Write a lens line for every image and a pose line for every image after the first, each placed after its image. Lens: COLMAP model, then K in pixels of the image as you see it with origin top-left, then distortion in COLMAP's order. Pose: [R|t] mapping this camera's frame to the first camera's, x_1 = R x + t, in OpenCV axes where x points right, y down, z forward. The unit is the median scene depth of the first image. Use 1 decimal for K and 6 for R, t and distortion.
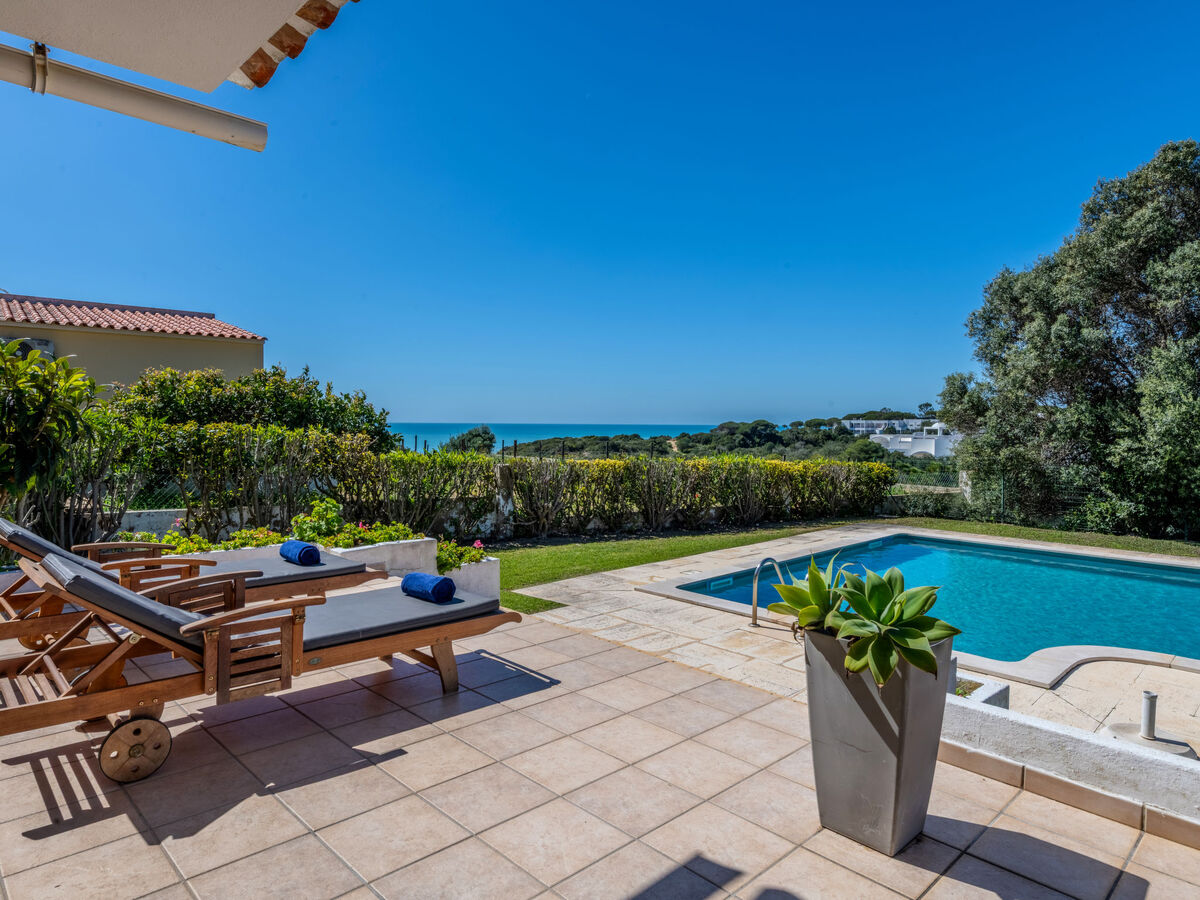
lens RADIAL K [[719.8, 0, 597.4], [0, 719.8, 451.7], [0, 0, 1]] dist [0.030745, 0.000461]
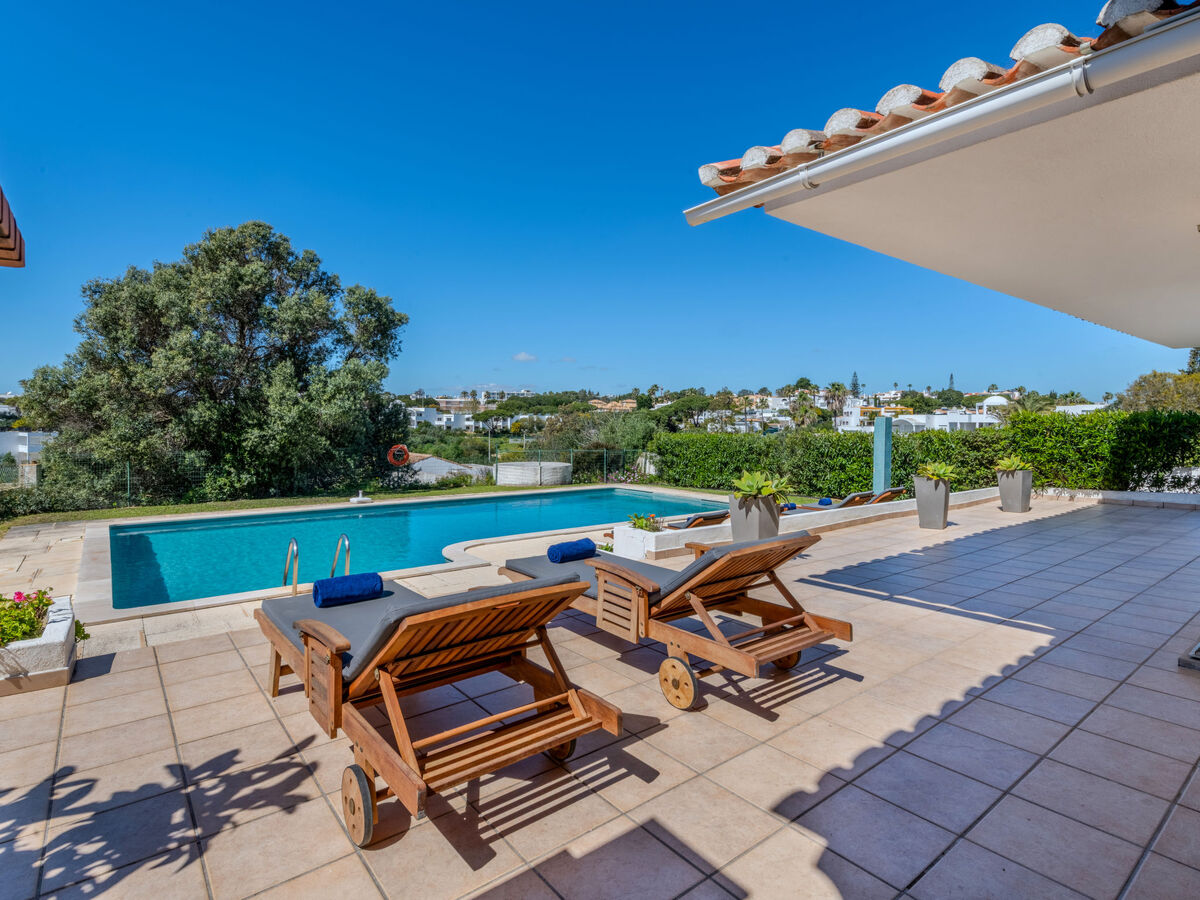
lens RADIAL K [[593.1, 0, 598.7], [0, 593.1, 447.9], [0, 0, 1]] dist [-0.000156, -0.000015]
pose [[0.137135, -0.048587, 0.989360, -0.306223], [0.033892, 0.998442, 0.044335, -0.009334], [-0.989972, 0.027452, 0.138568, 0.199389]]
